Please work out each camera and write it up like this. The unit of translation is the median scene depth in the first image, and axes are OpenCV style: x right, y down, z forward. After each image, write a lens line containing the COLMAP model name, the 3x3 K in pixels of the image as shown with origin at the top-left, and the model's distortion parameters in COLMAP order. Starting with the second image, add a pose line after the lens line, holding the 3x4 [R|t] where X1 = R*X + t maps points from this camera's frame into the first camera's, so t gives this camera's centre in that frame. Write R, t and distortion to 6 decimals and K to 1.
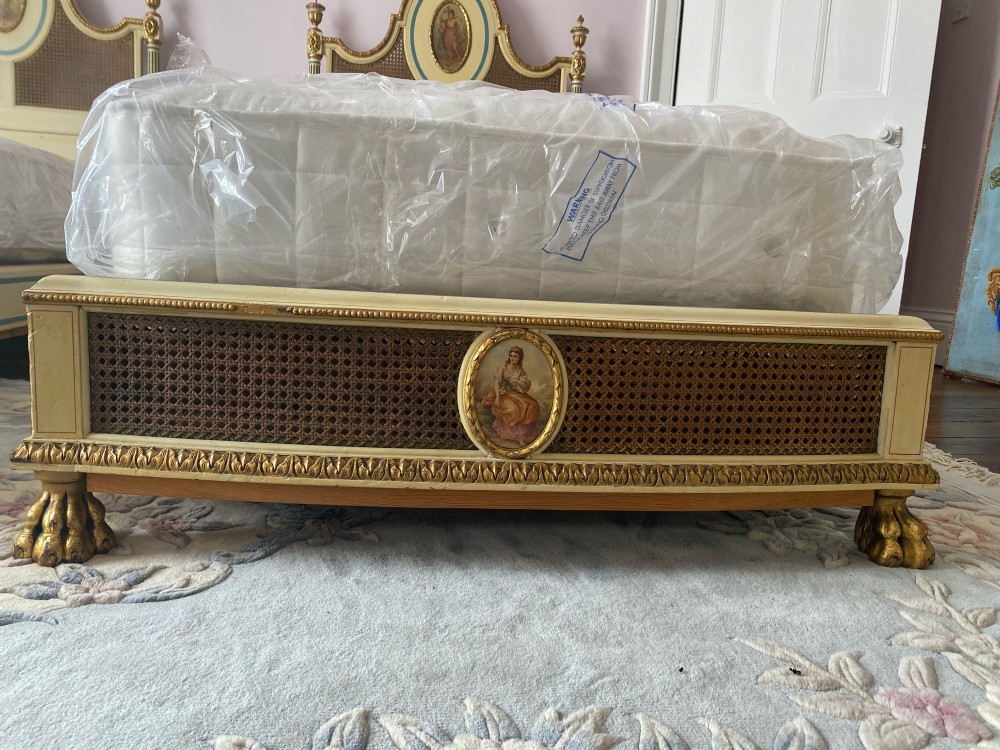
lens RADIAL K [[770.2, 0, 505.0], [0, 770.2, 364.9], [0, 0, 1]] dist [0.026987, -0.026217]
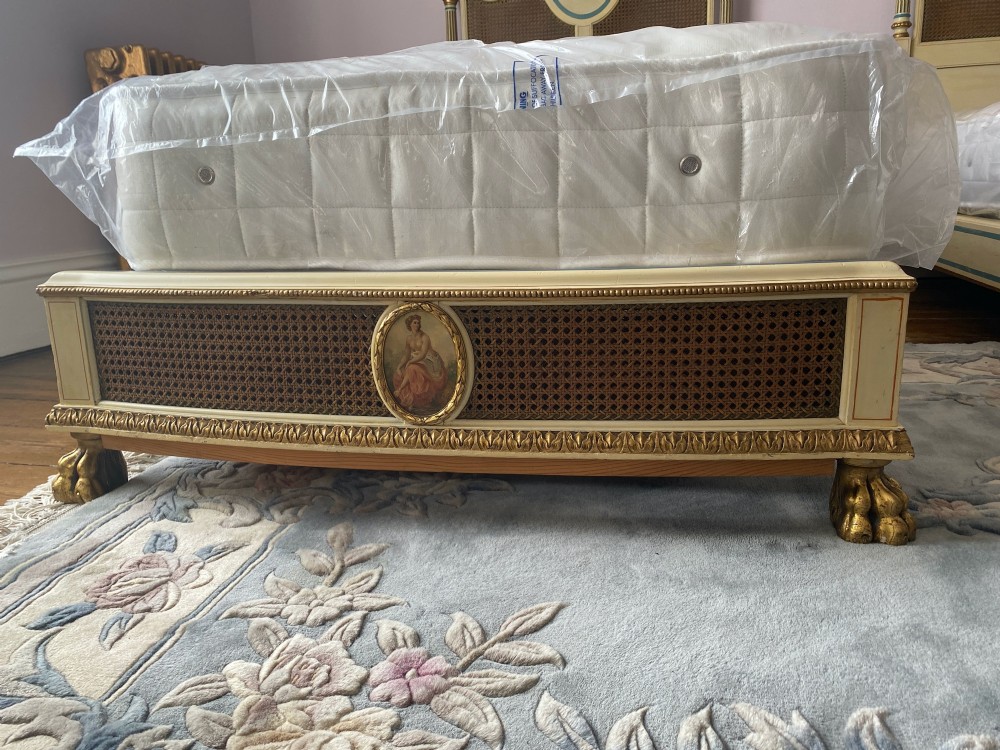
lens RADIAL K [[770.2, 0, 493.3], [0, 770.2, 373.8], [0, 0, 1]] dist [0.026987, -0.026217]
pose [[0.938551, -0.016237, -0.344759, -0.405420], [0.053724, 0.993590, 0.099461, -0.039904], [0.340934, -0.111871, 0.933407, -0.049443]]
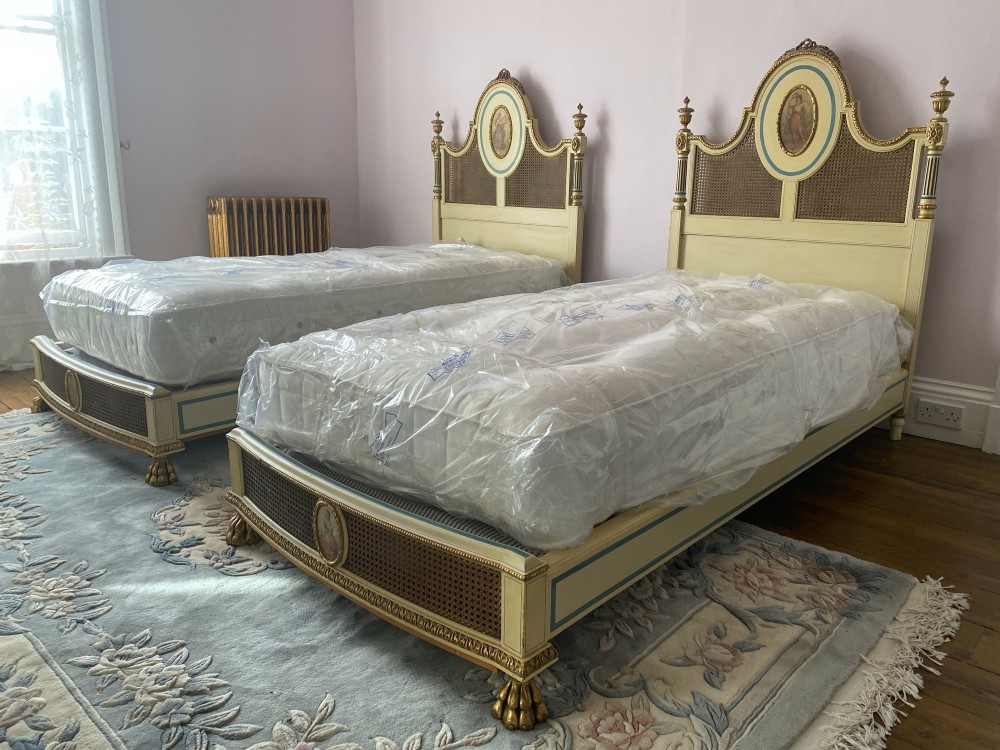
lens RADIAL K [[770.2, 0, 494.2], [0, 770.2, 366.1], [0, 0, 1]] dist [0.026987, -0.026217]
pose [[0.638200, 0.137793, -0.757439, 0.522196], [-0.077939, 0.990362, 0.114497, -0.195451], [0.765915, -0.014038, 0.642789, 0.021801]]
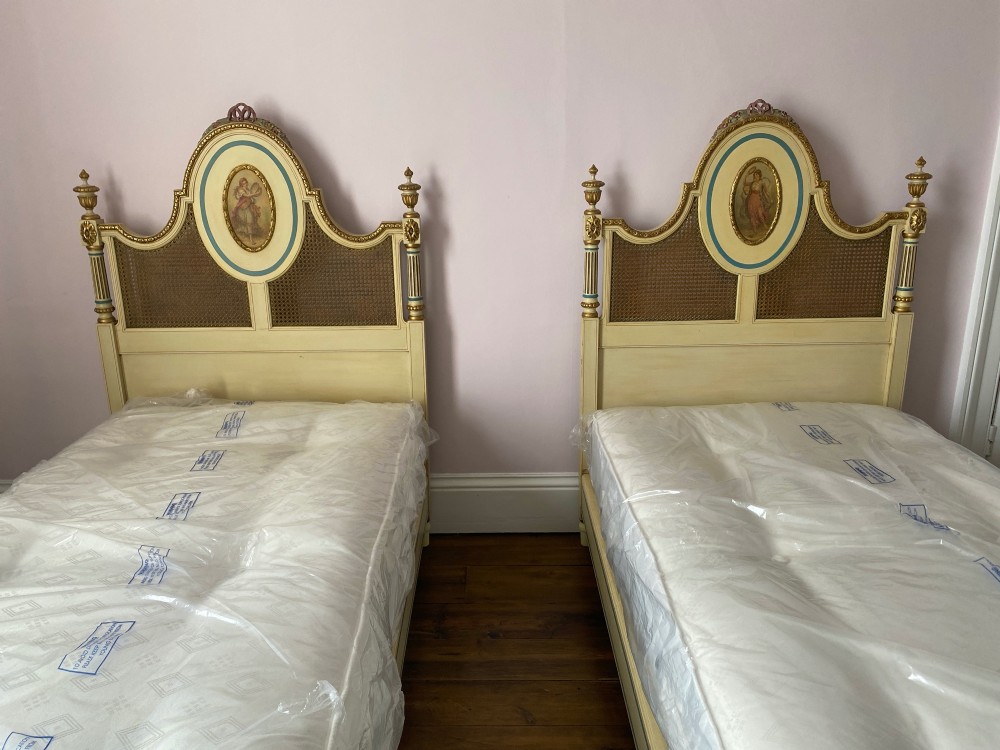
lens RADIAL K [[770.2, 0, 496.9], [0, 770.2, 371.8], [0, 0, 1]] dist [0.026987, -0.026217]
pose [[0.989952, -0.032688, -0.137572, -0.245804], [0.053604, 0.987049, 0.151195, -0.402876], [0.130848, -0.157051, 0.978884, 0.138751]]
